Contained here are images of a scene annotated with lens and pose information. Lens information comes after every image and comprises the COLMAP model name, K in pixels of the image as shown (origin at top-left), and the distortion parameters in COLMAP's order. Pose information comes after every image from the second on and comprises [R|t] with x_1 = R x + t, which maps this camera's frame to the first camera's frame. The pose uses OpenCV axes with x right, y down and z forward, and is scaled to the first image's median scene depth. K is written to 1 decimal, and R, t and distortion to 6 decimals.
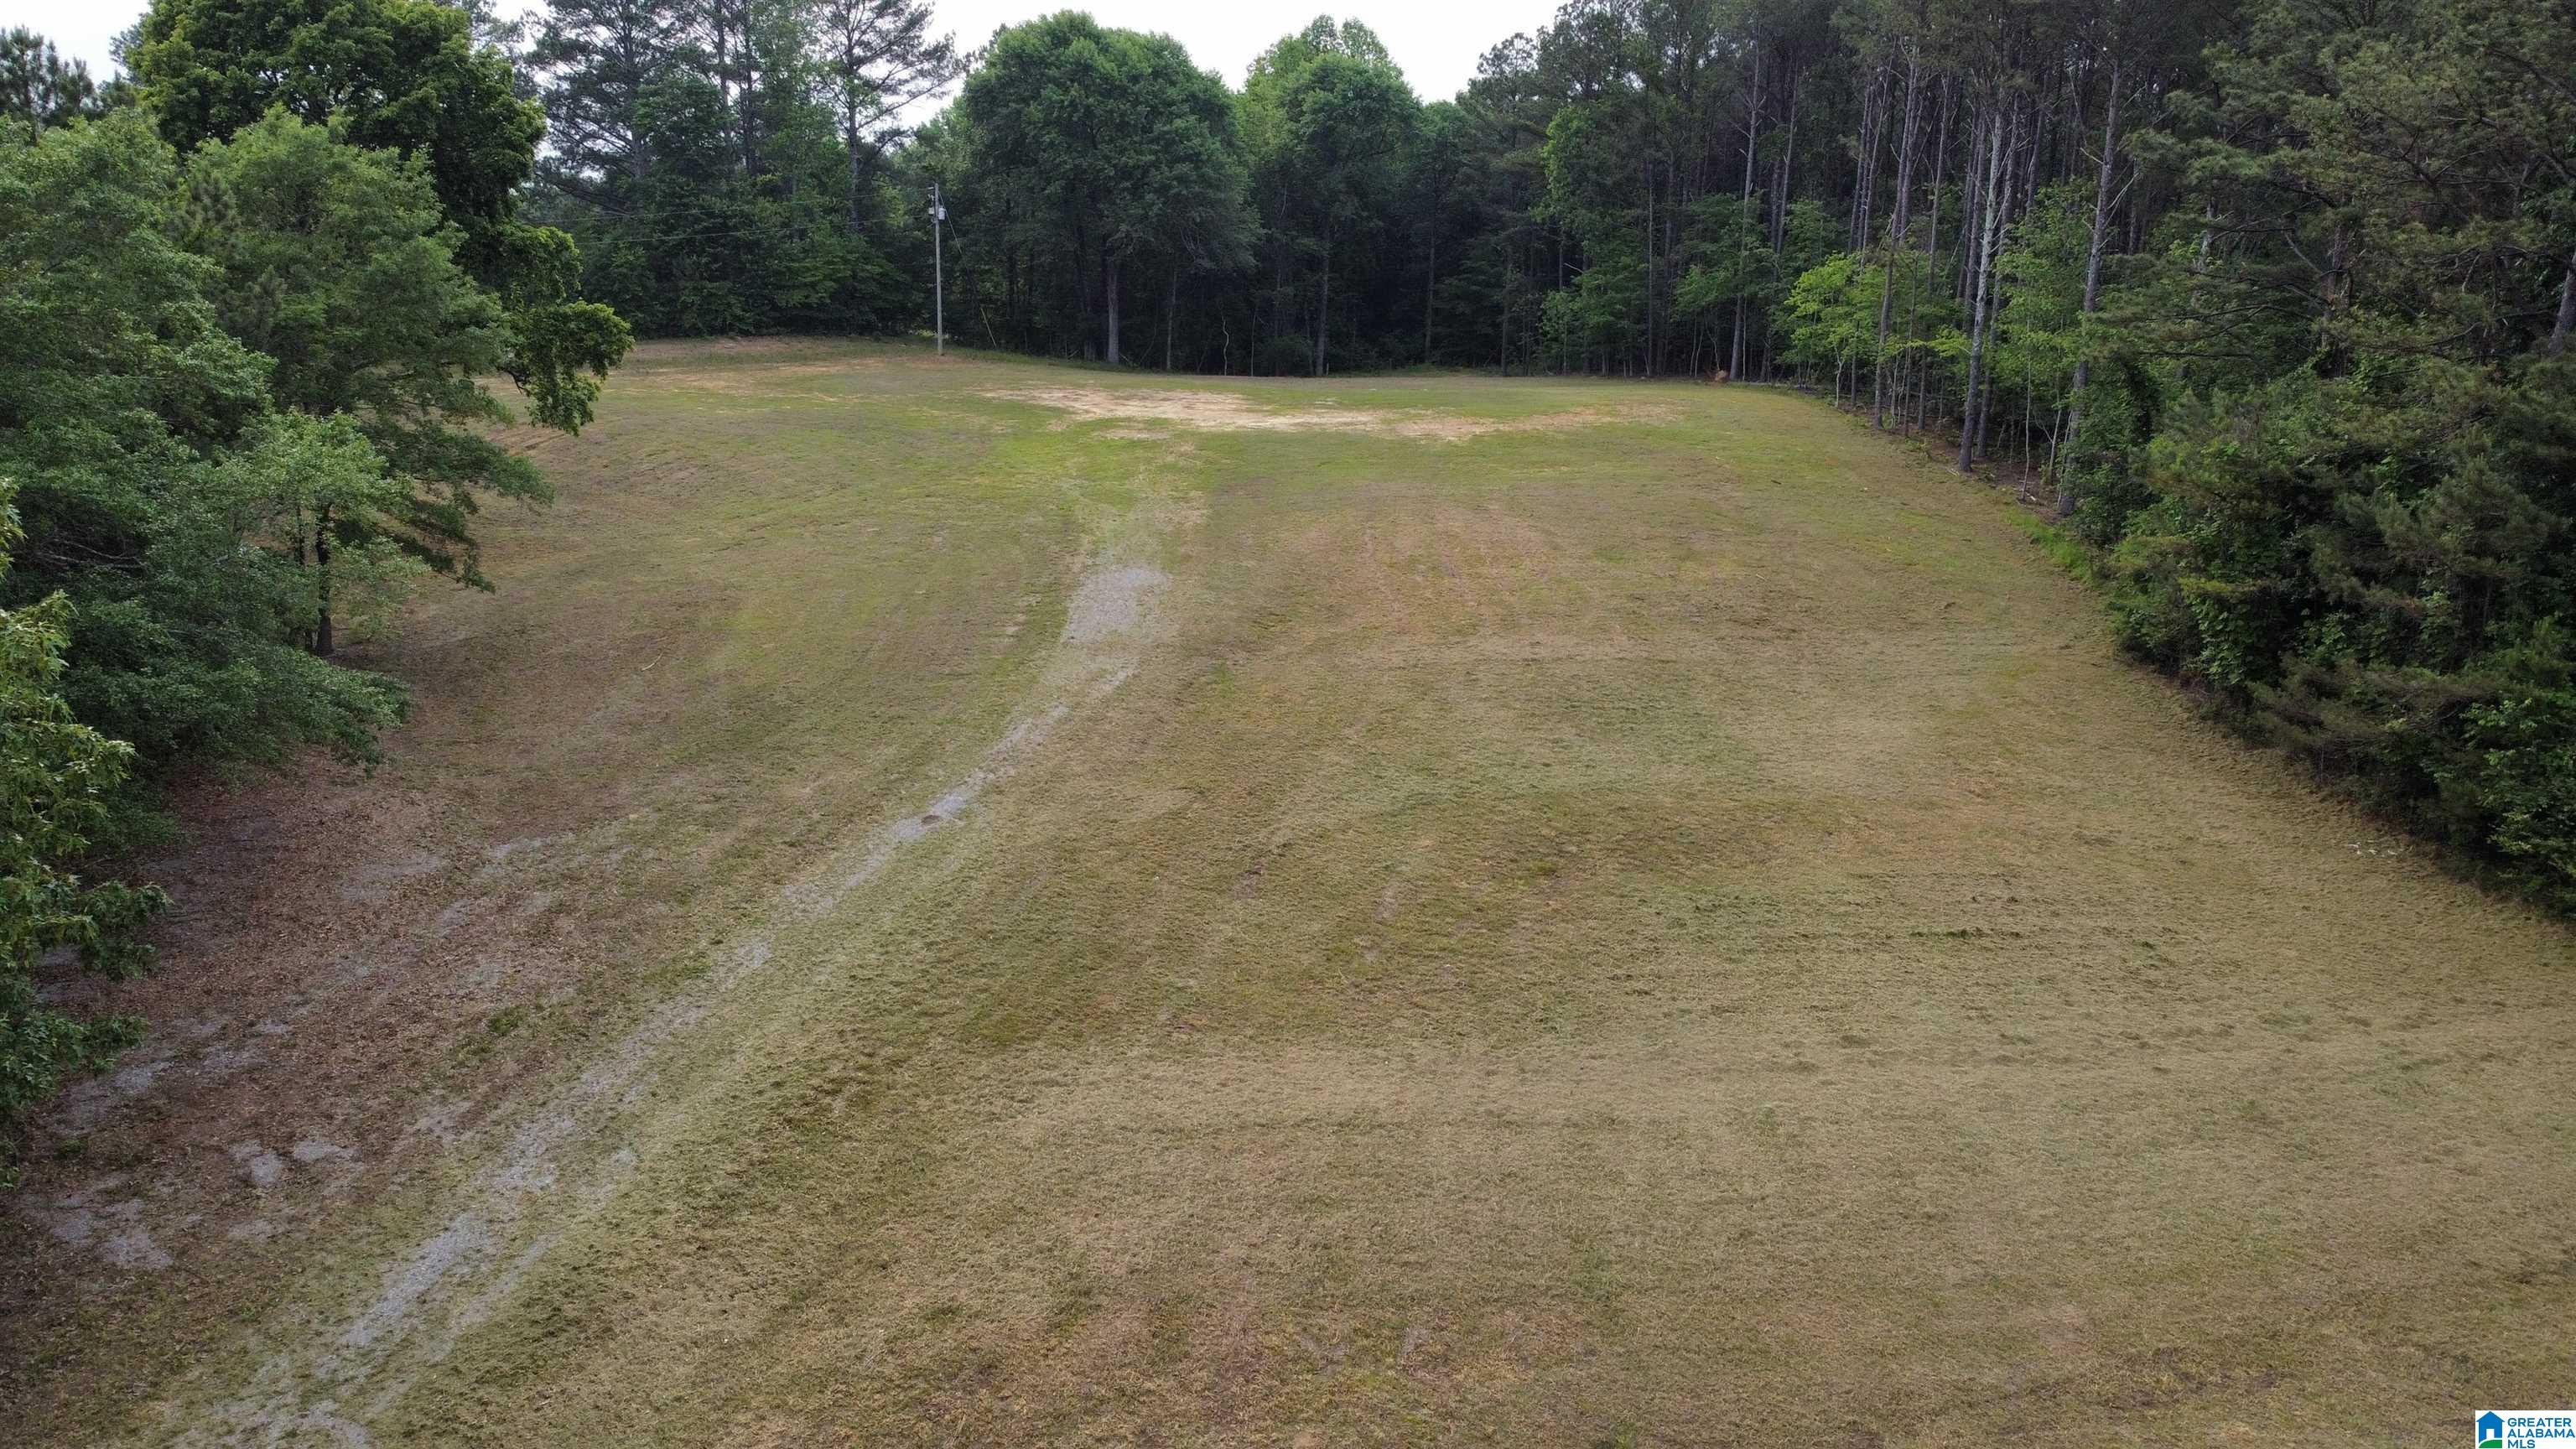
lens RADIAL K [[1957.7, 0, 1291.9], [0, 1957.7, 735.6], [0, 0, 1]] dist [0.004460, -0.011719]
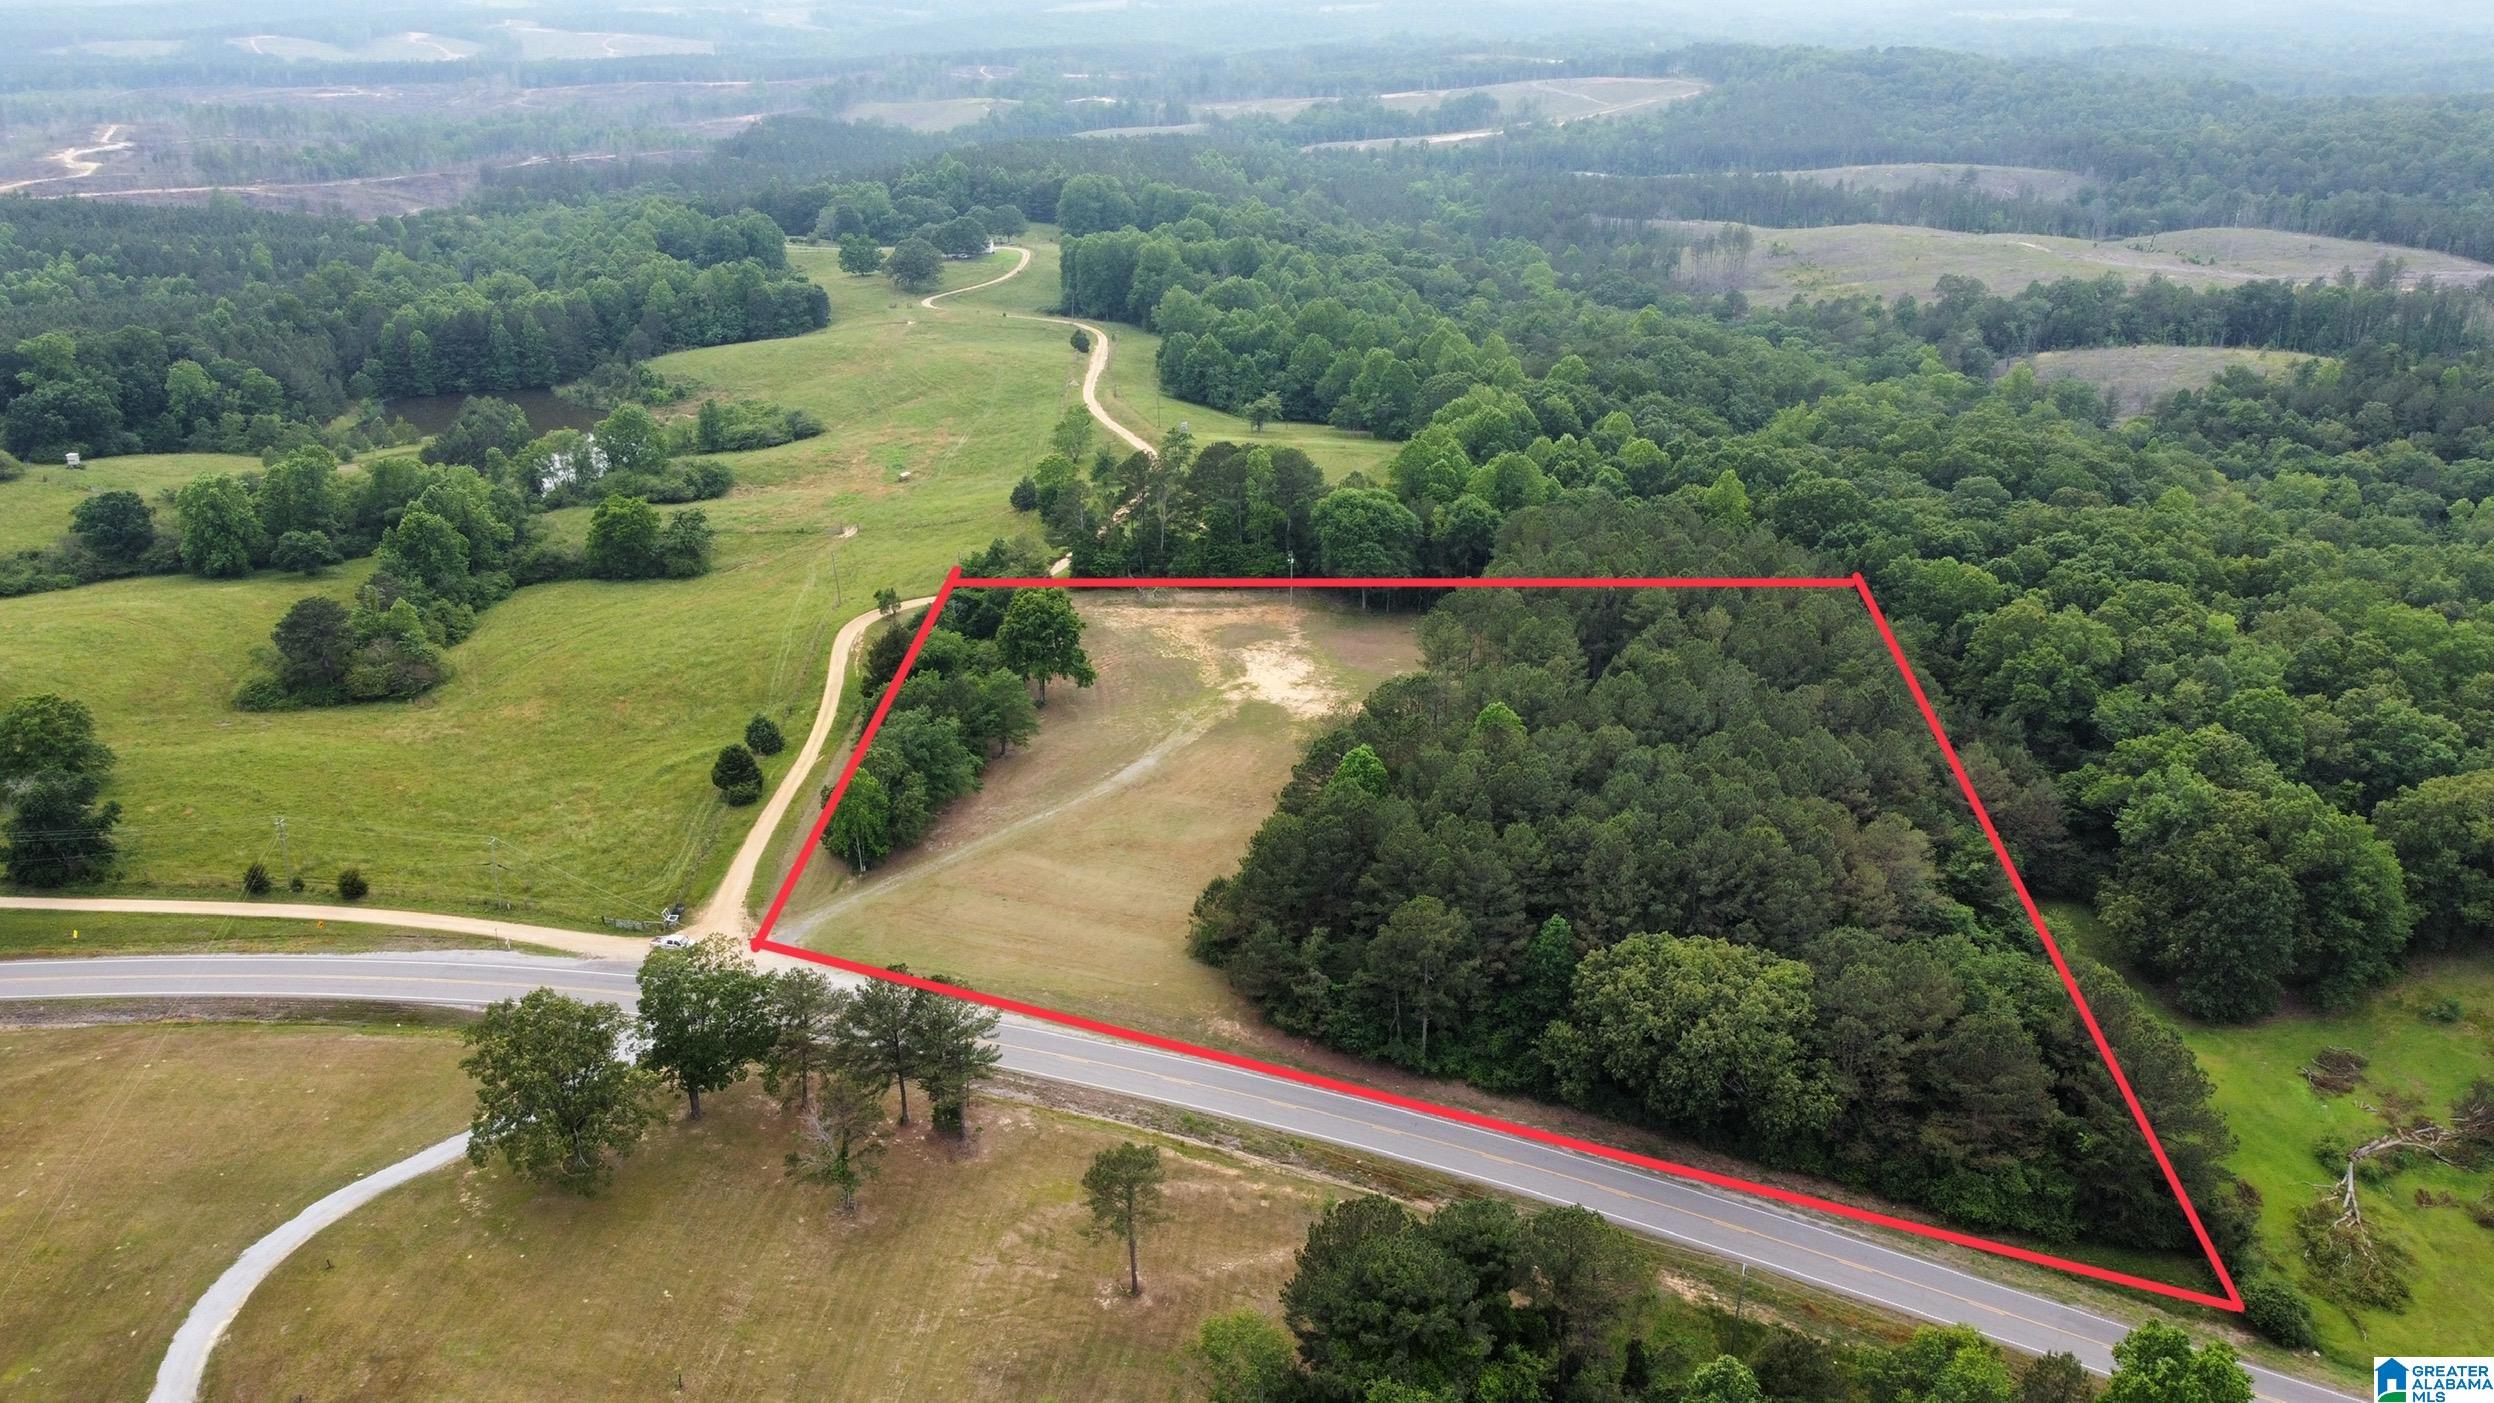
lens RADIAL K [[1895.4, 0, 1242.7], [0, 1895.4, 691.5], [0, 0, 1]] dist [0.004460, -0.011719]
pose [[0.829315, 0.205247, -0.519721, 1.259088], [-0.141828, 0.976956, 0.159504, -0.515961], [0.540482, -0.058568, 0.839315, -1.405995]]
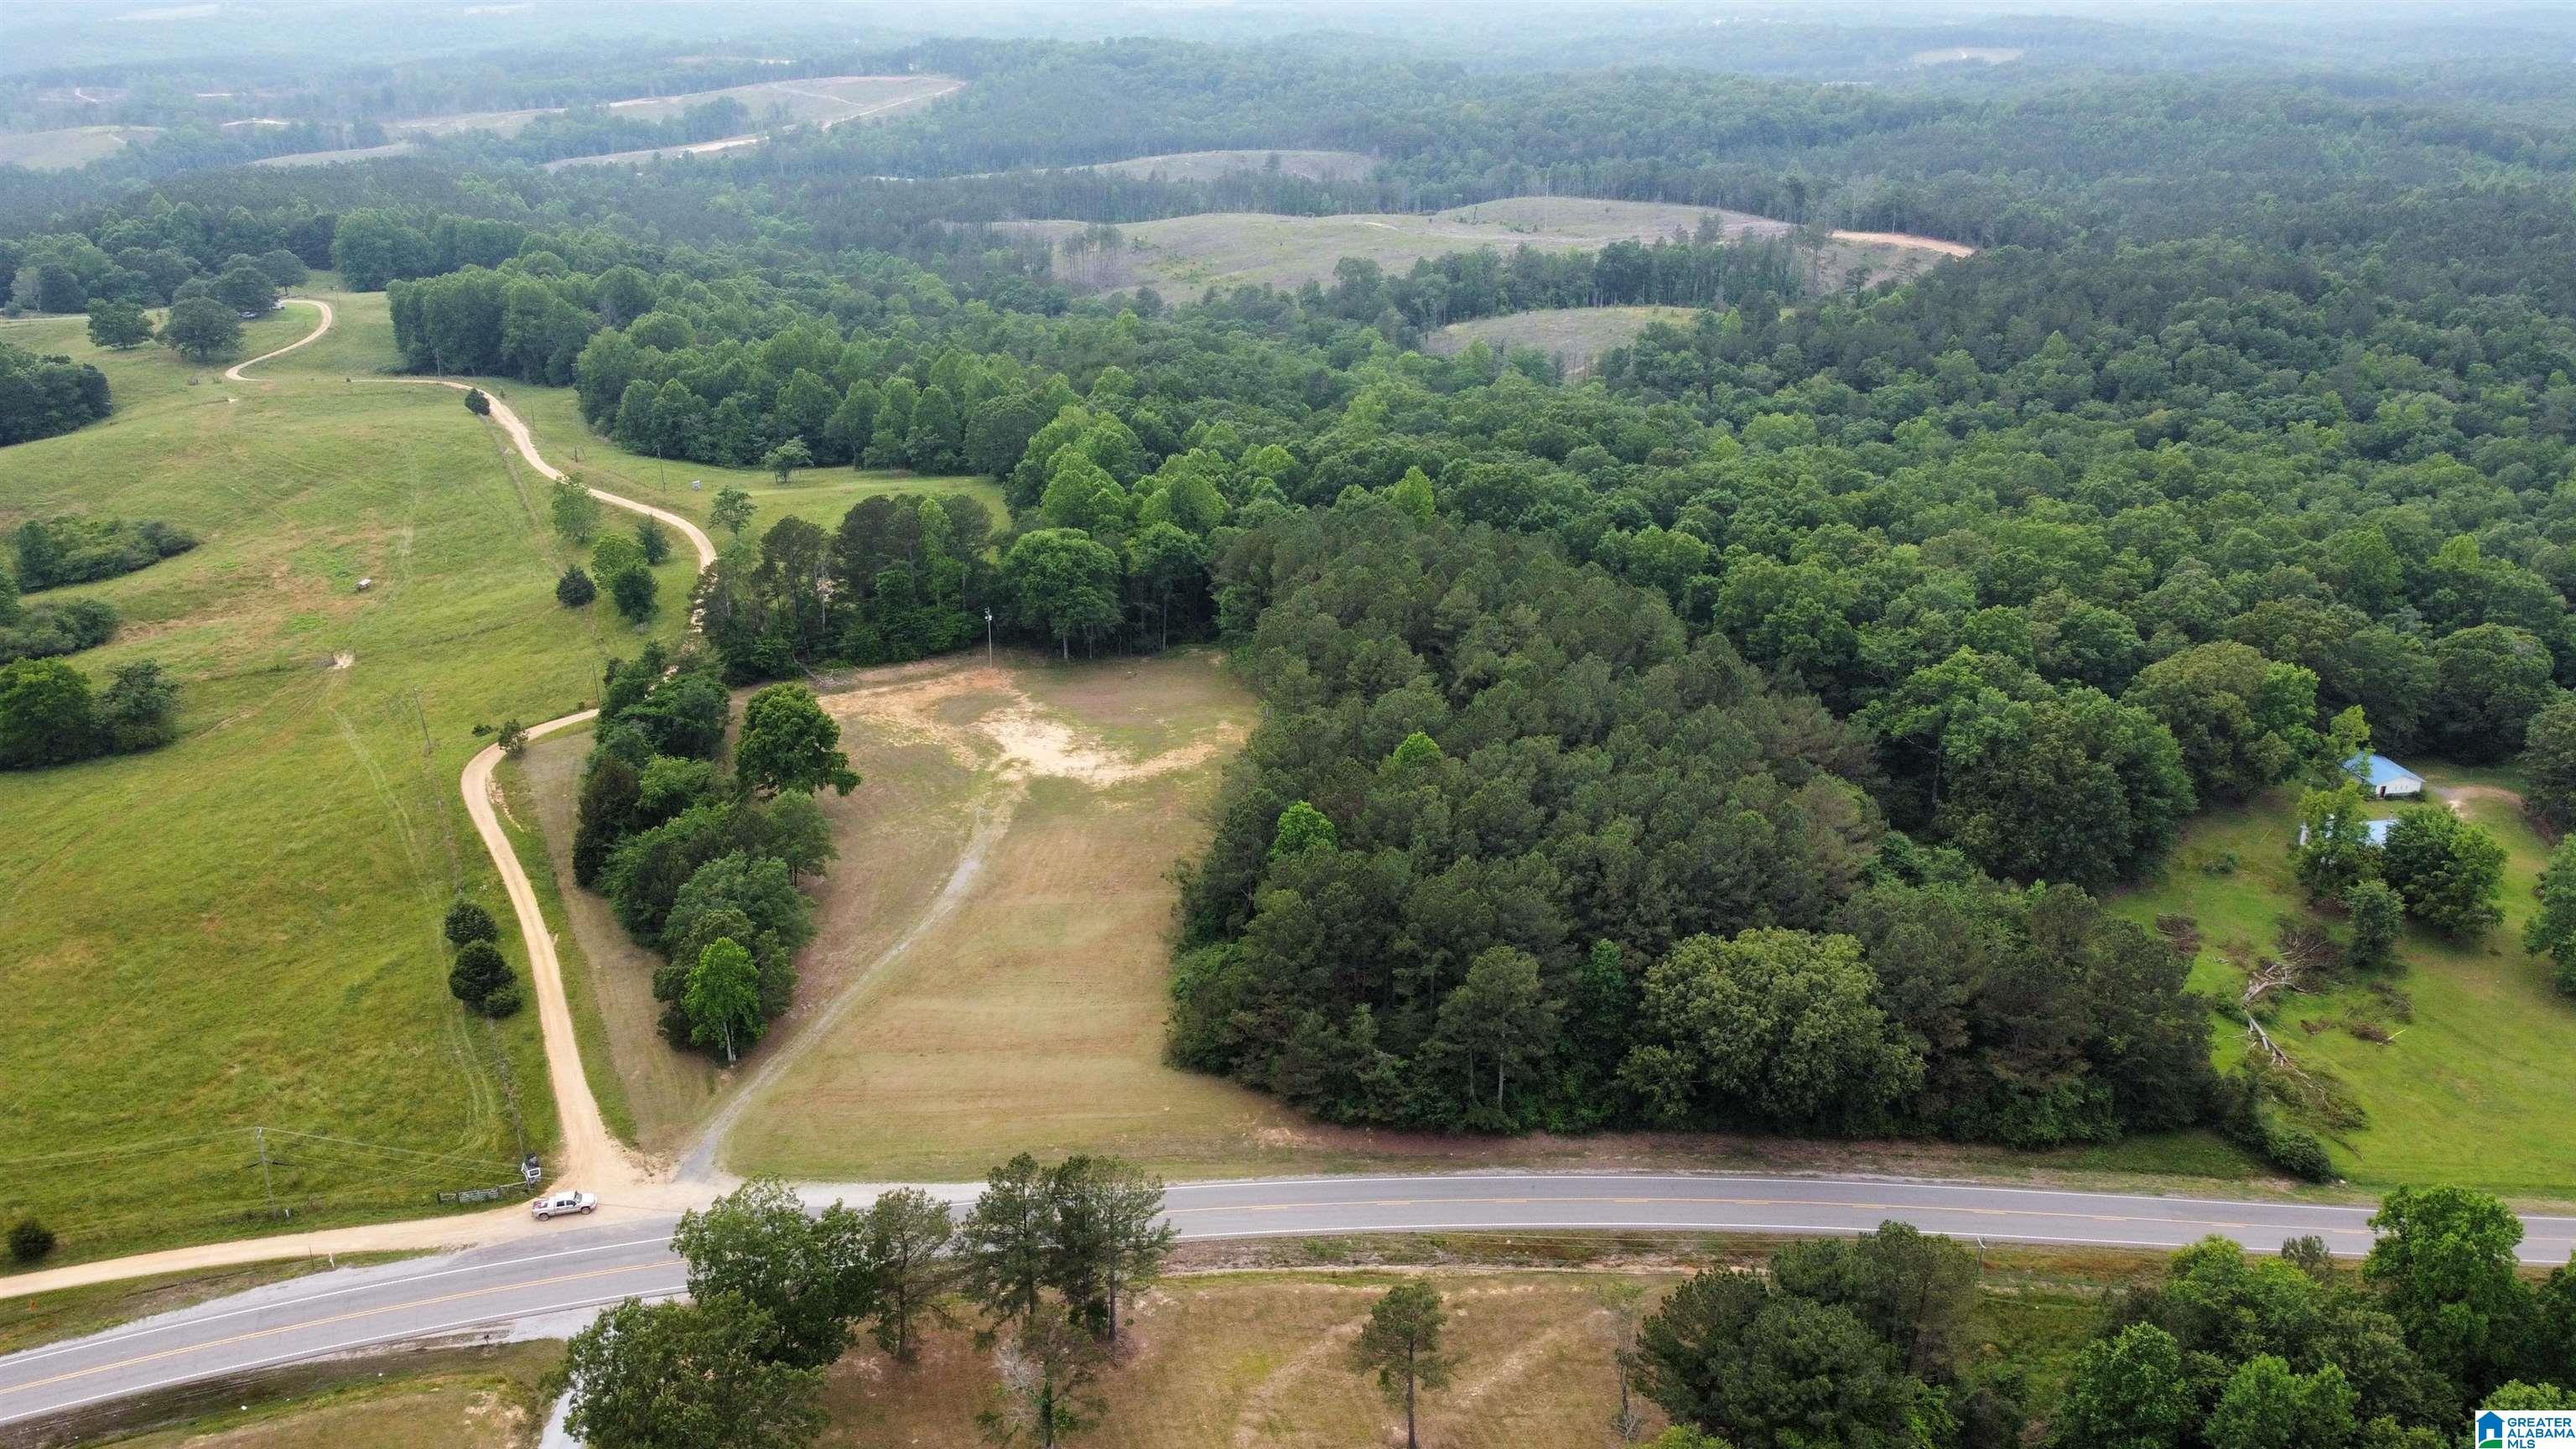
lens RADIAL K [[1957.7, 0, 1286.2], [0, 1957.7, 724.2], [0, 0, 1]] dist [0.004460, -0.011719]
pose [[0.987877, 0.055736, -0.144888, 0.597123], [-0.036979, 0.990946, 0.129072, -0.479278], [0.150770, -0.122149, 0.980993, -1.519141]]
